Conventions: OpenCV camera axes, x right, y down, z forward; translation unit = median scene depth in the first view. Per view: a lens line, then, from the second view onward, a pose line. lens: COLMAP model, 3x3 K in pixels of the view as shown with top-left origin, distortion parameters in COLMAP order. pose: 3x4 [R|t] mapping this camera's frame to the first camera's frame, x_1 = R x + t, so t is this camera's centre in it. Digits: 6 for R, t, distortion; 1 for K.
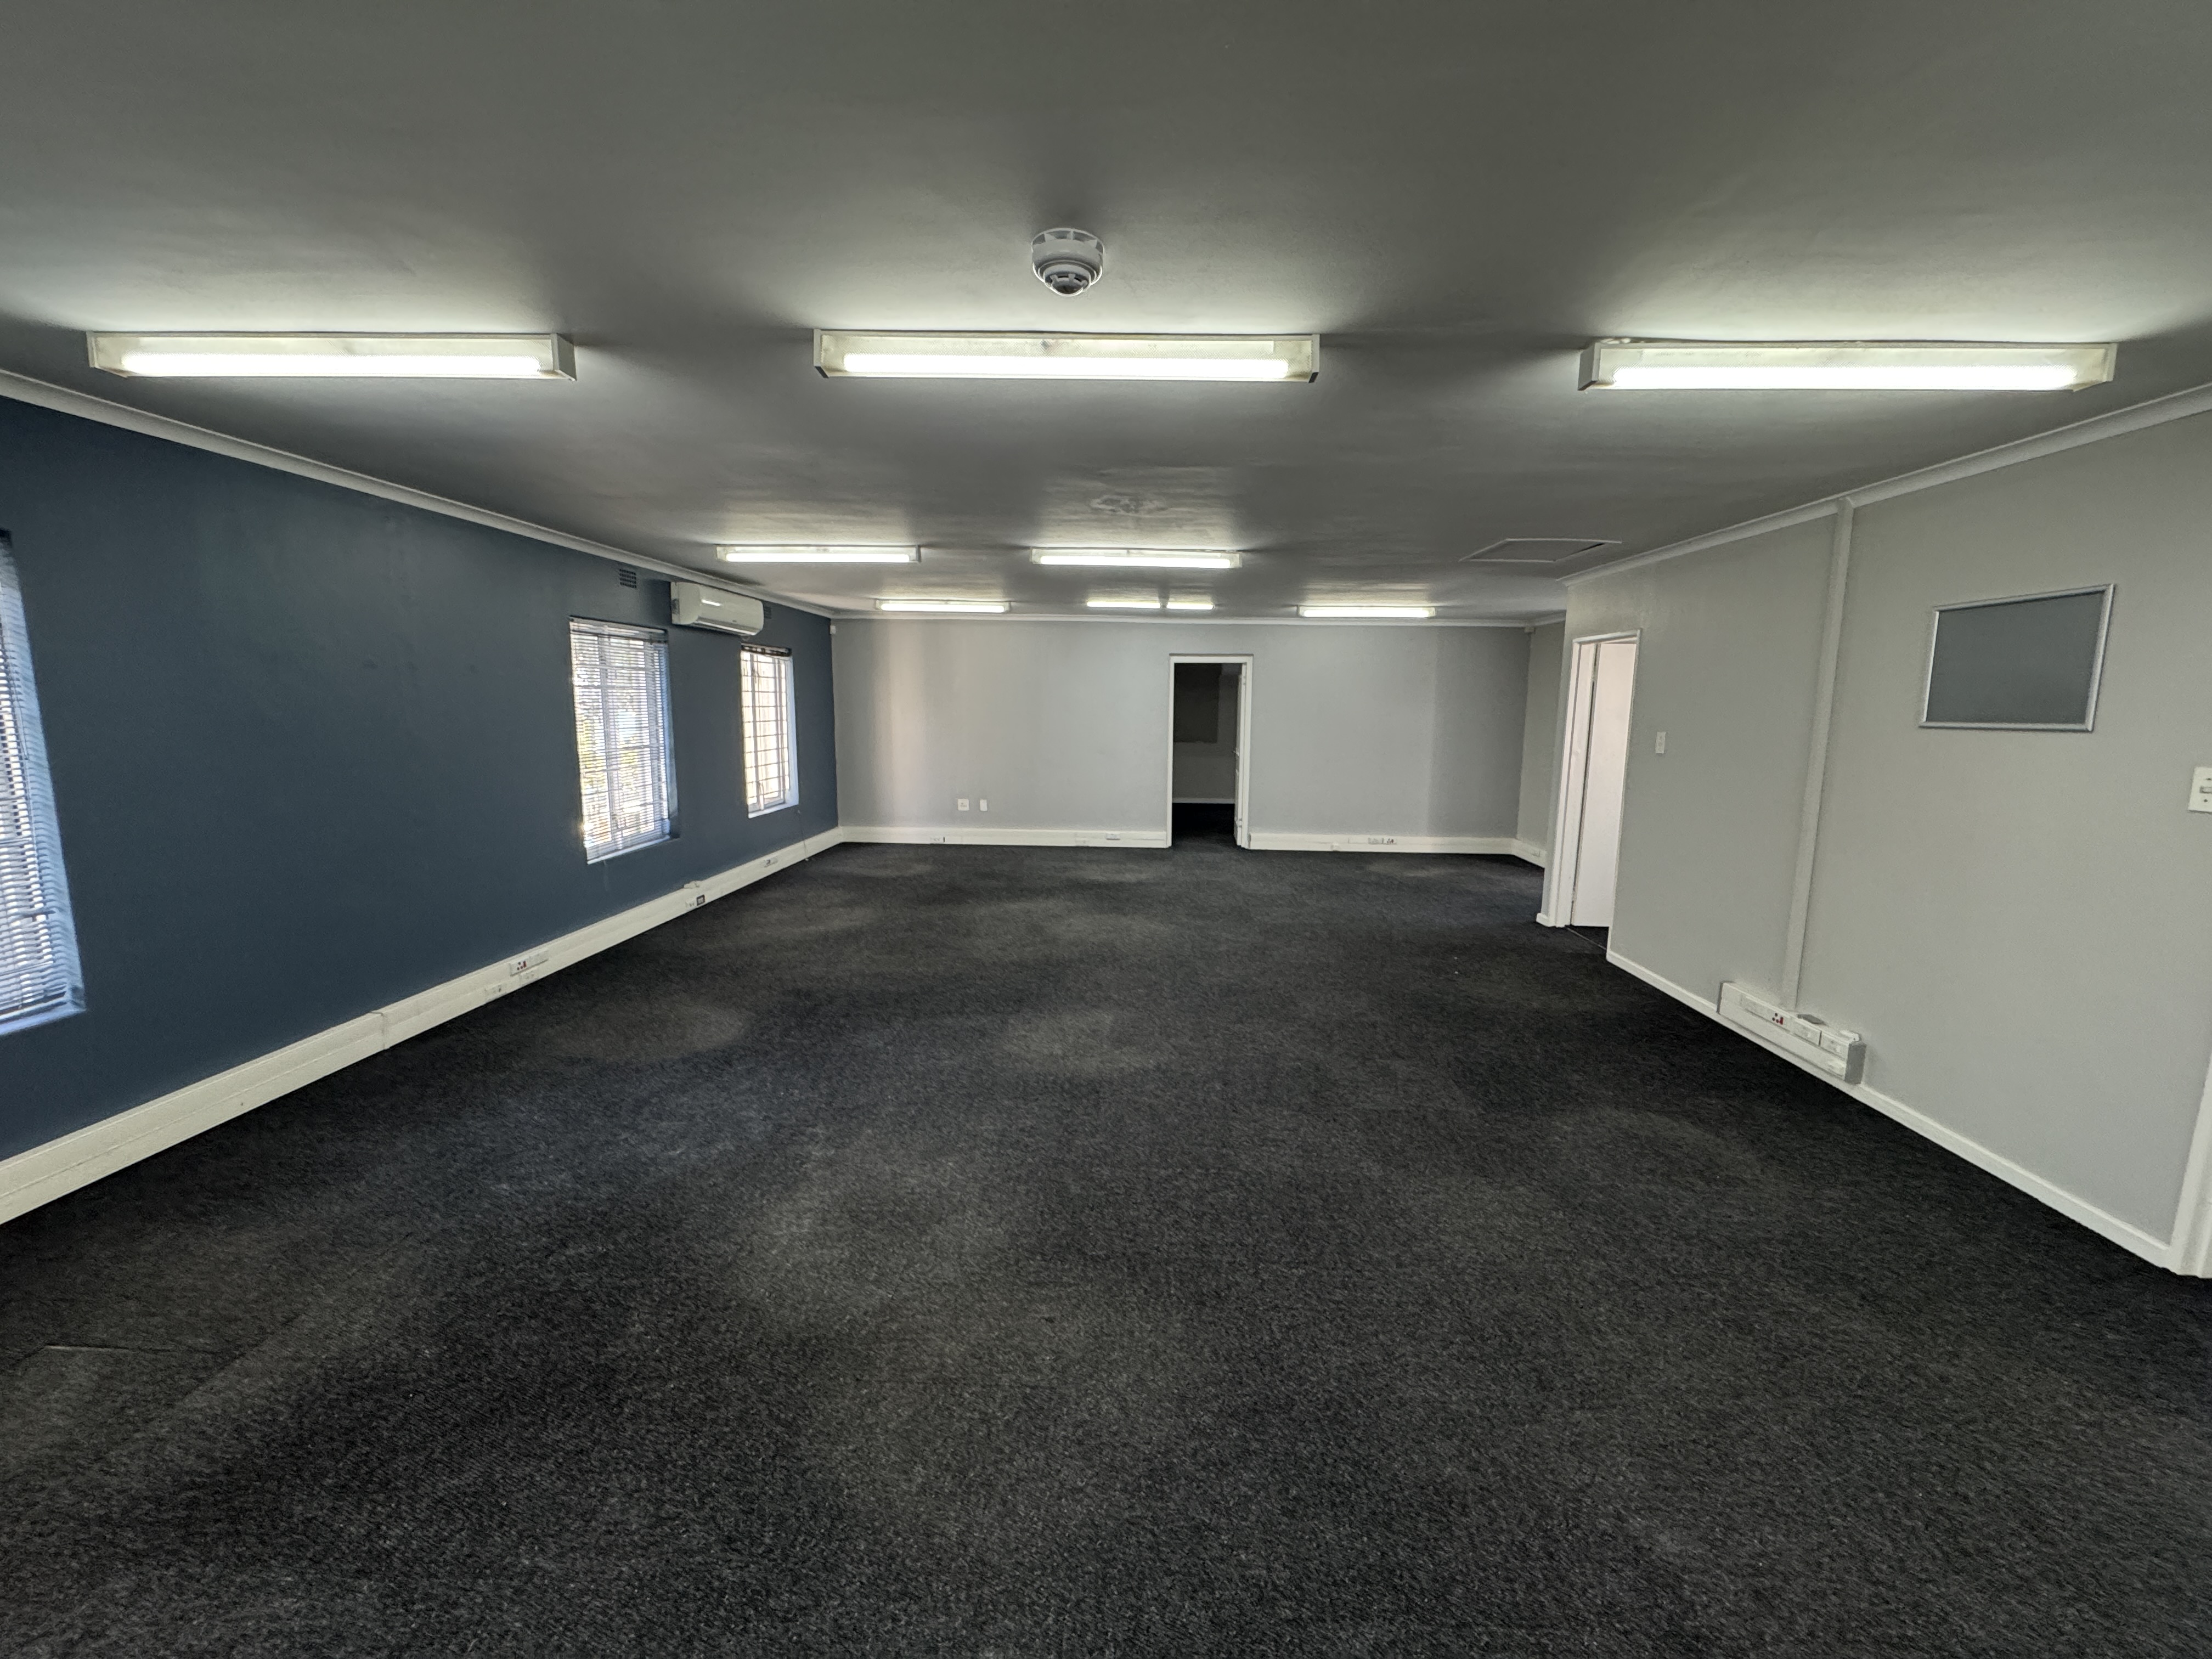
lens RADIAL K [[883.5, 0, 1107.4], [0, 883.5, 827.9], [0, 0, 1]] dist [-0.003450, 0.000980]
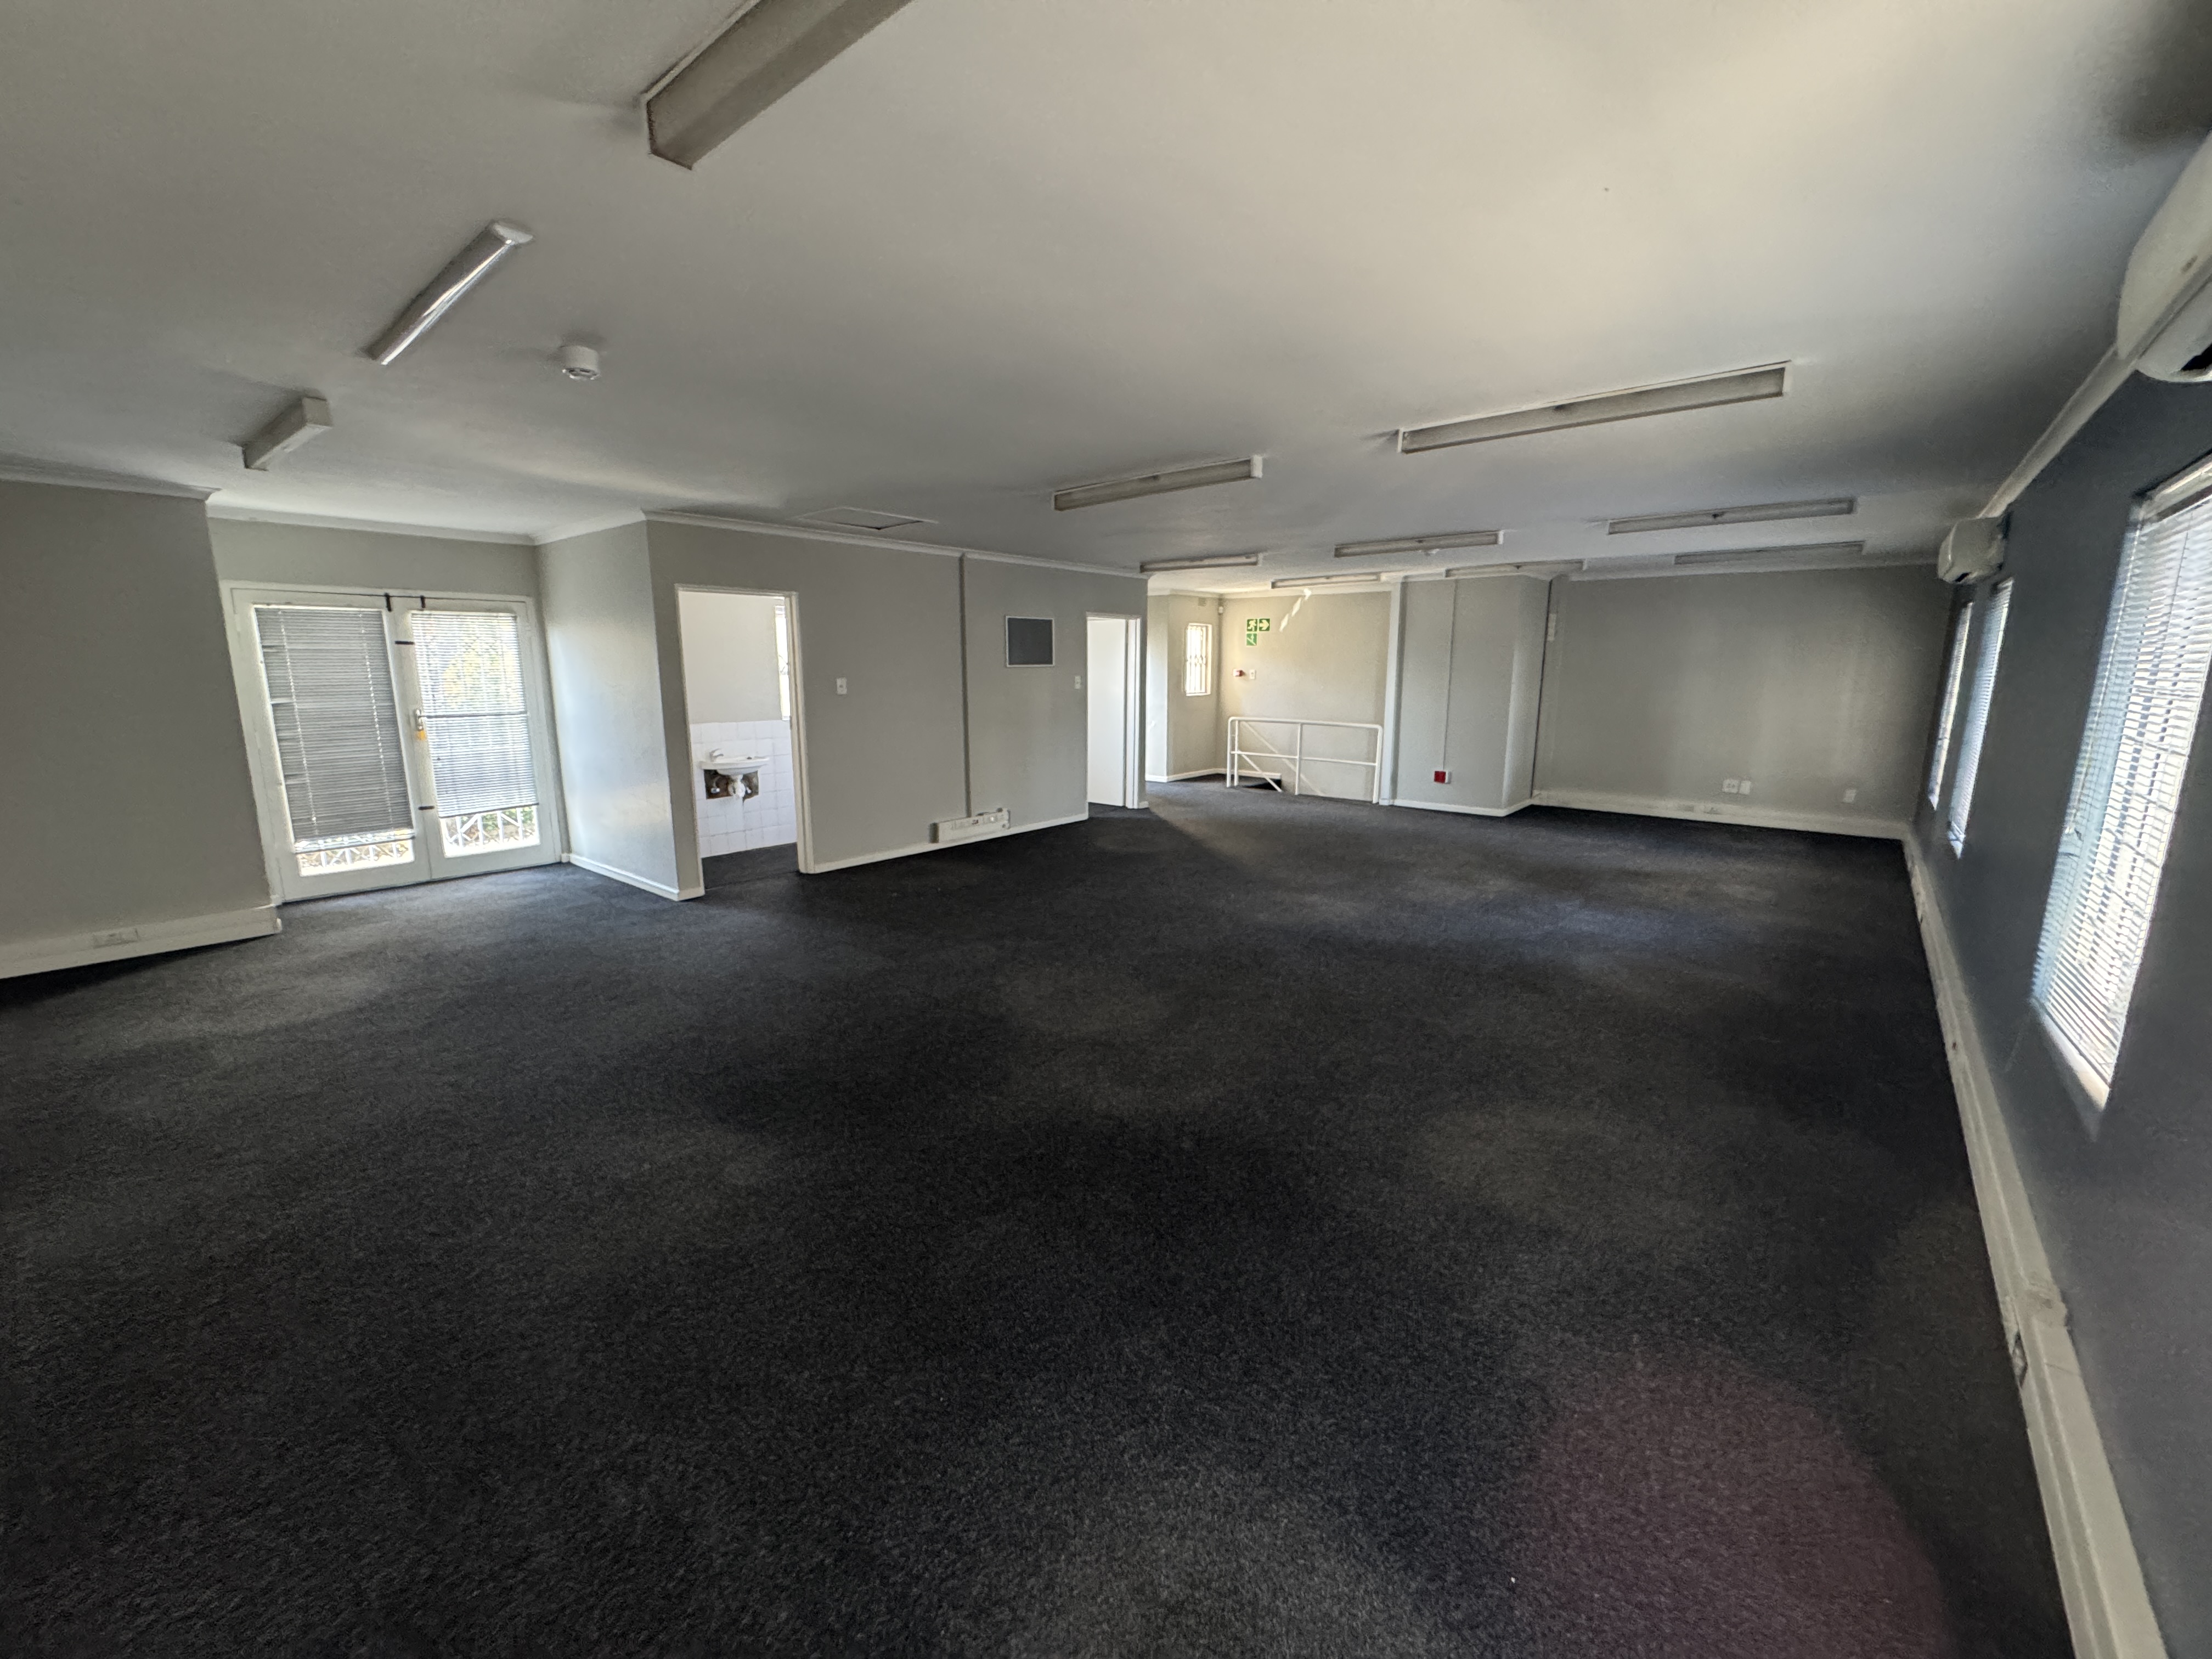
lens RADIAL K [[883.5, 0, 1107.9], [0, 883.5, 826.5], [0, 0, 1]] dist [-0.003450, 0.000980]
pose [[-0.790827, -0.127005, 0.598718, -0.530310], [0.072268, 0.952012, 0.297405, -0.277449], [-0.607759, 0.278464, -0.743698, 1.918718]]
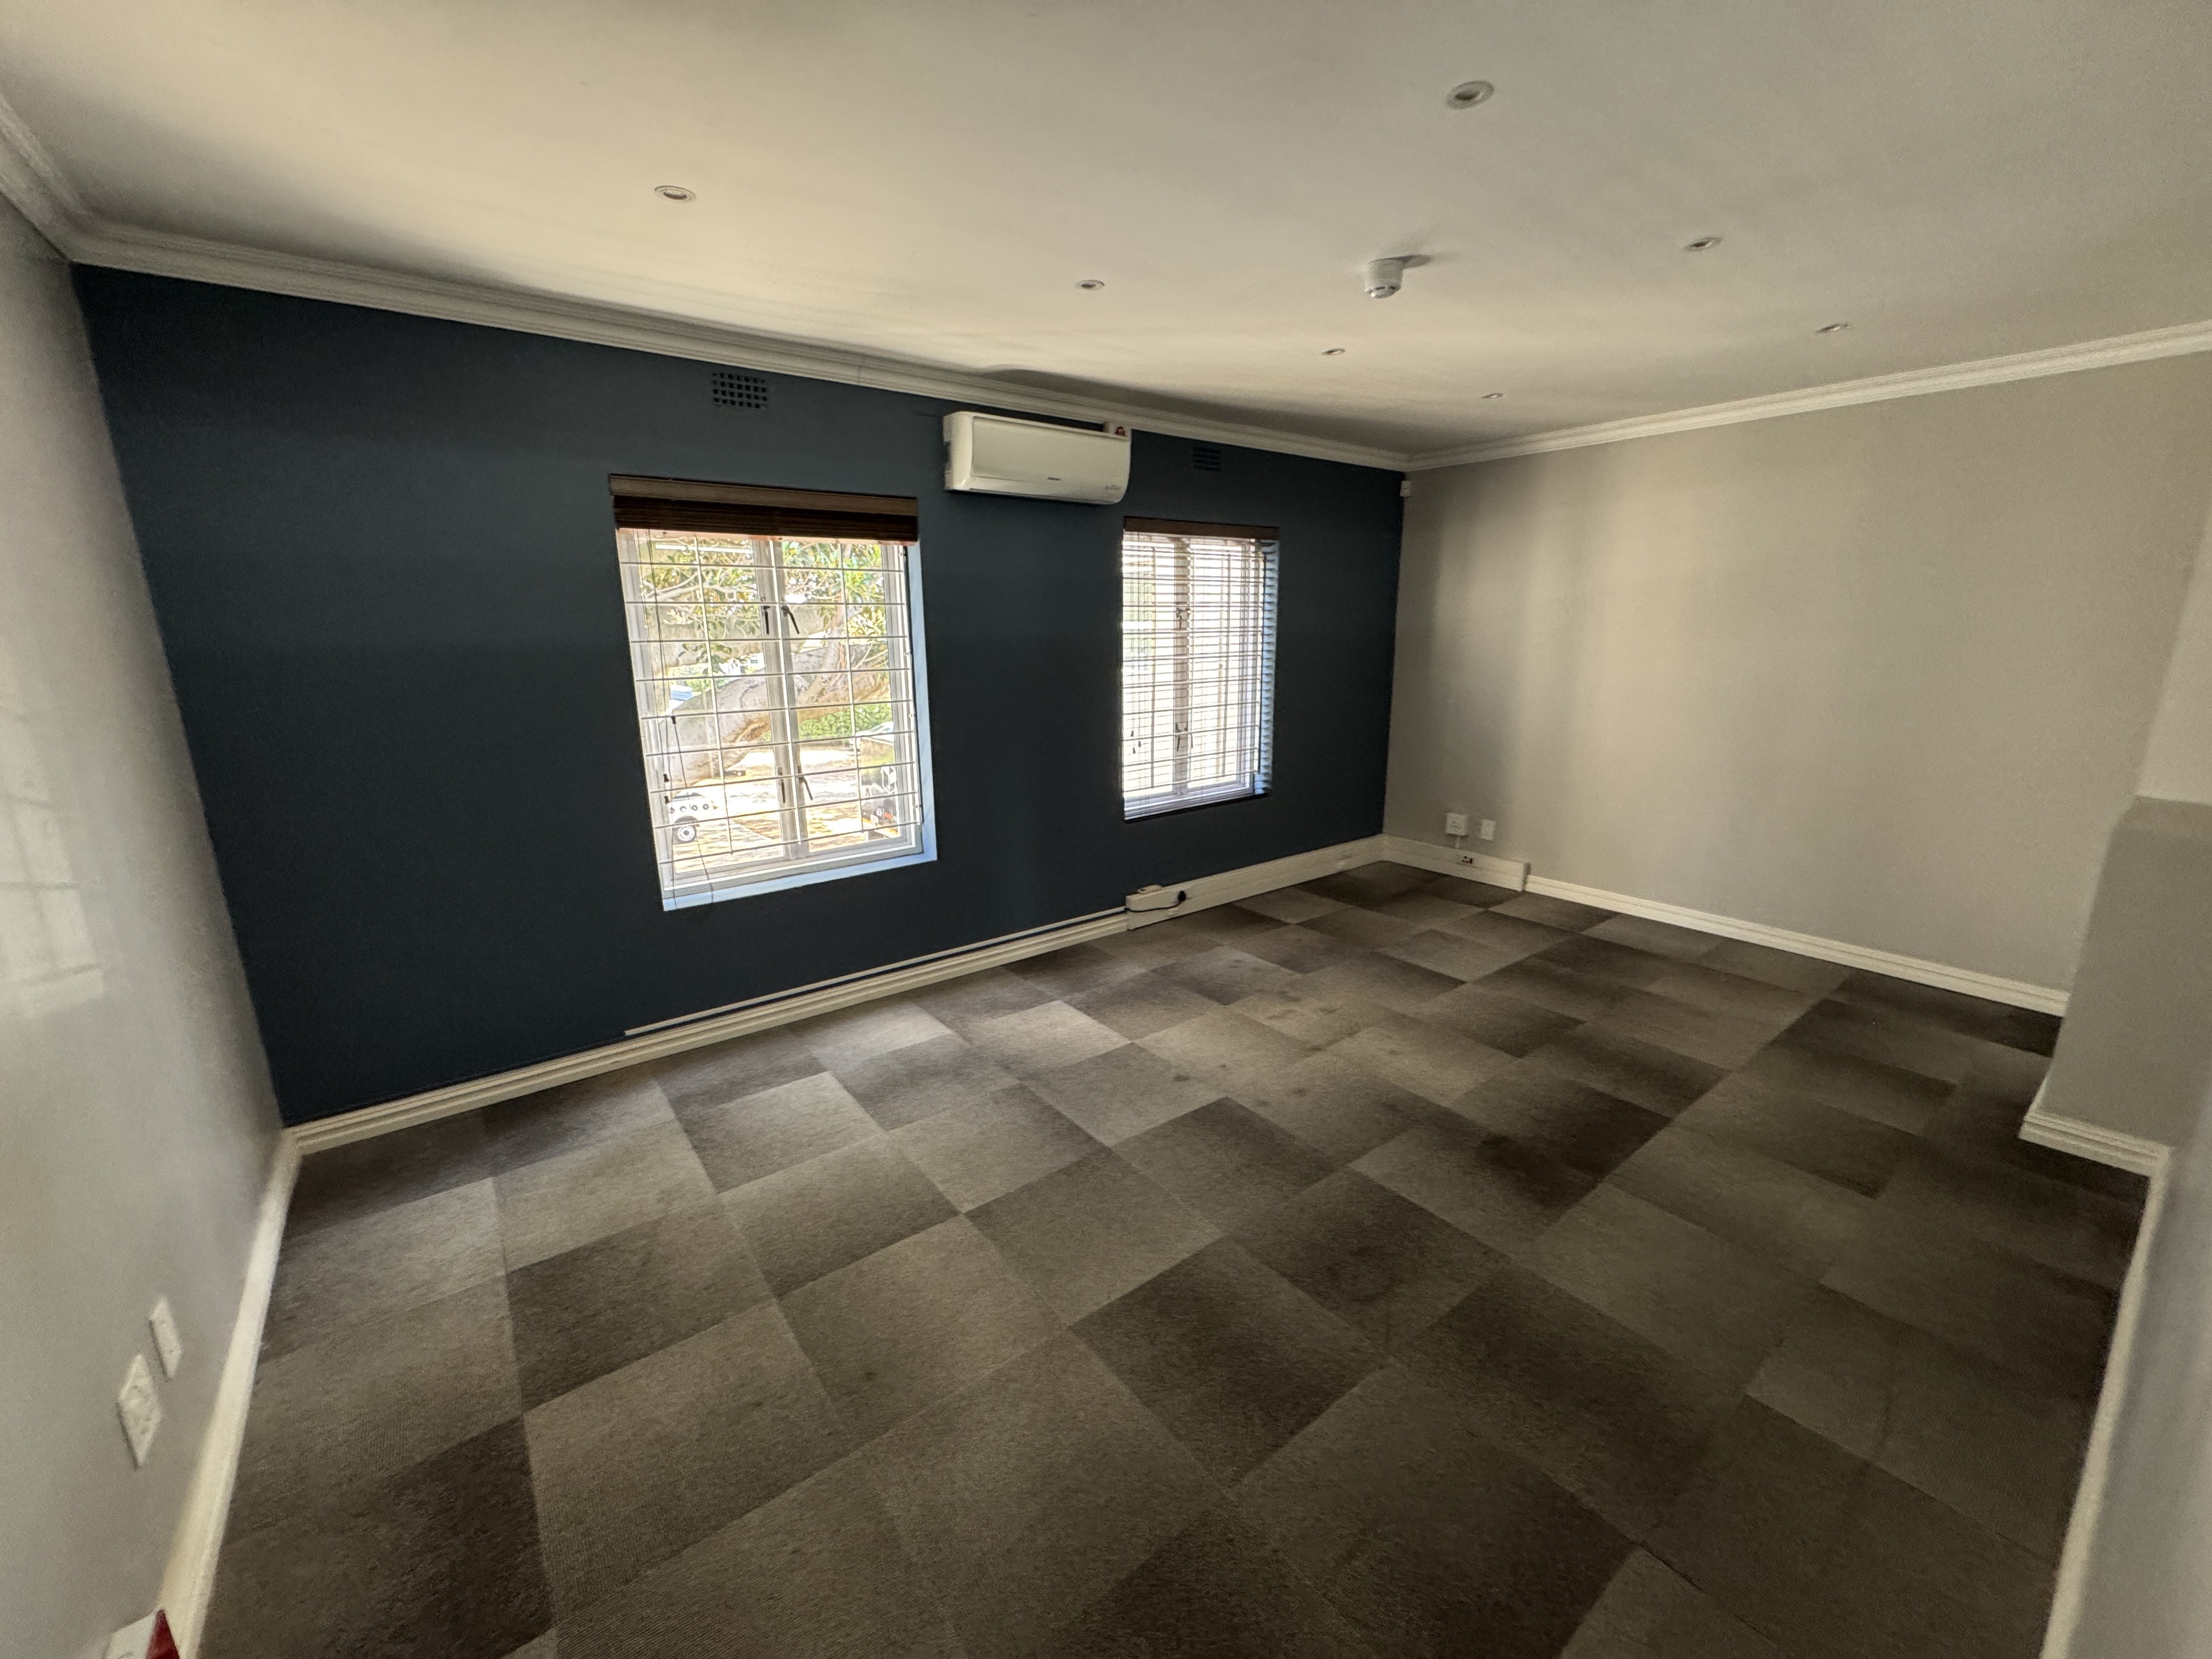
lens RADIAL K [[883.5, 0, 1110.1], [0, 883.5, 826.1], [0, 0, 1]] dist [-0.003450, 0.000980]
pose [[0.627946, 0.163075, -0.760980, 0.067708], [-0.091167, 0.986482, 0.136170, -0.147017], [0.772899, -0.016131, 0.634324, 0.997853]]
